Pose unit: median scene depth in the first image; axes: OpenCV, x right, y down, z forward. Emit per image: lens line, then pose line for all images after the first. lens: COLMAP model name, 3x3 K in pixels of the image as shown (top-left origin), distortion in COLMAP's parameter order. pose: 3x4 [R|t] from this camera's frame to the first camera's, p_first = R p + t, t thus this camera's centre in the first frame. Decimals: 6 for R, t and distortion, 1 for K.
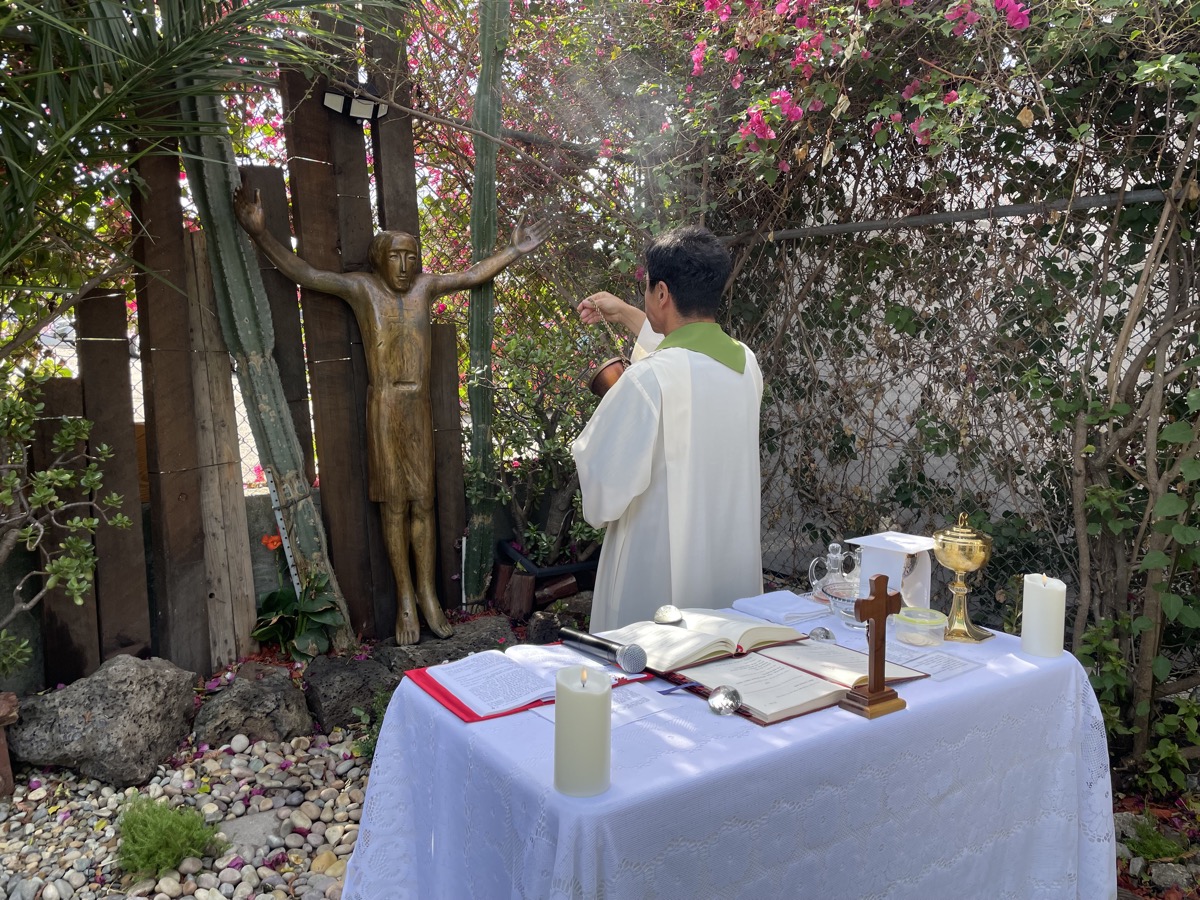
lens RADIAL K [[895.3, 0, 640.6], [0, 895.3, 447.6], [0, 0, 1]] dist [0.067879, -0.089110]
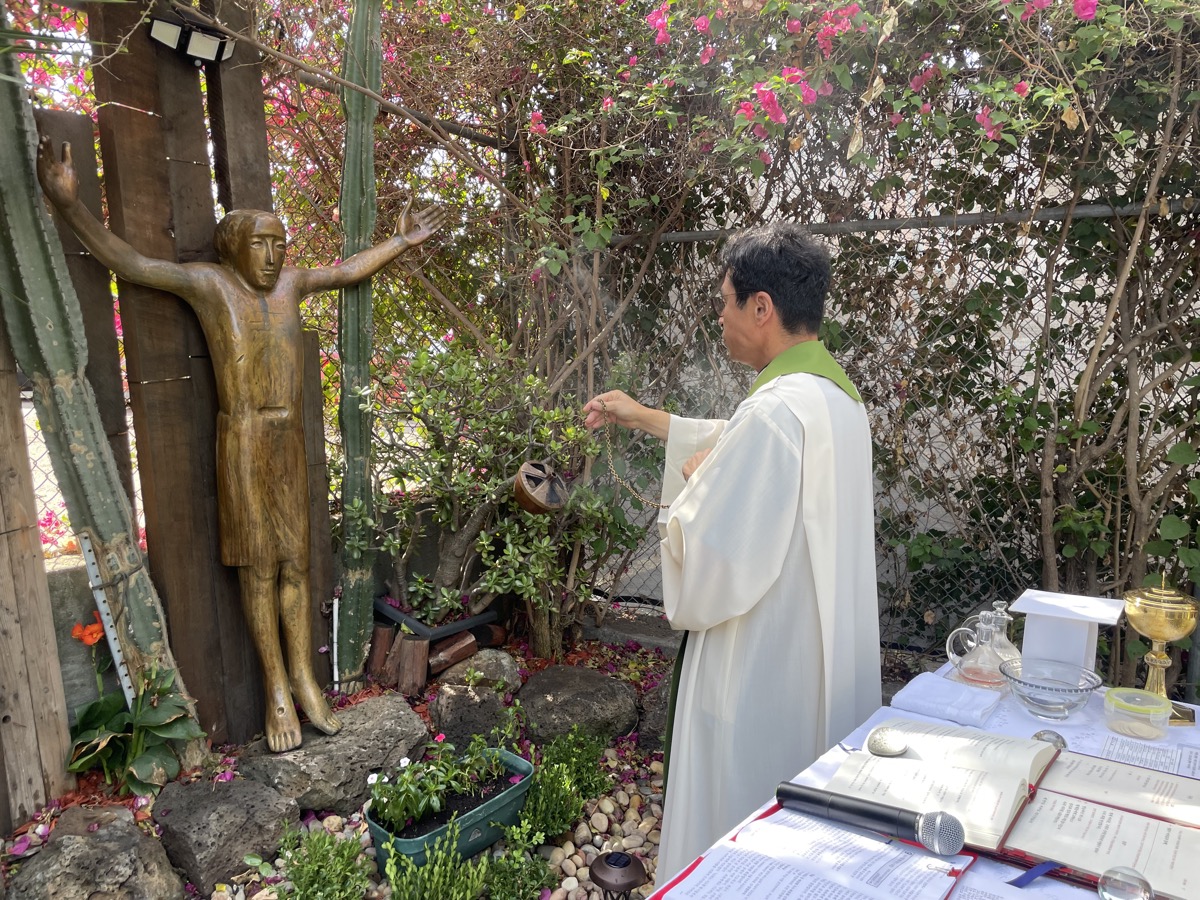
lens RADIAL K [[895.3, 0, 640.6], [0, 895.3, 447.6], [0, 0, 1]] dist [0.067879, -0.089110]
pose [[0.955797, -0.028531, 0.292639, -0.191564], [0.029277, 0.999570, 0.001833, -0.031588], [-0.292565, 0.006816, 0.956221, 0.175972]]
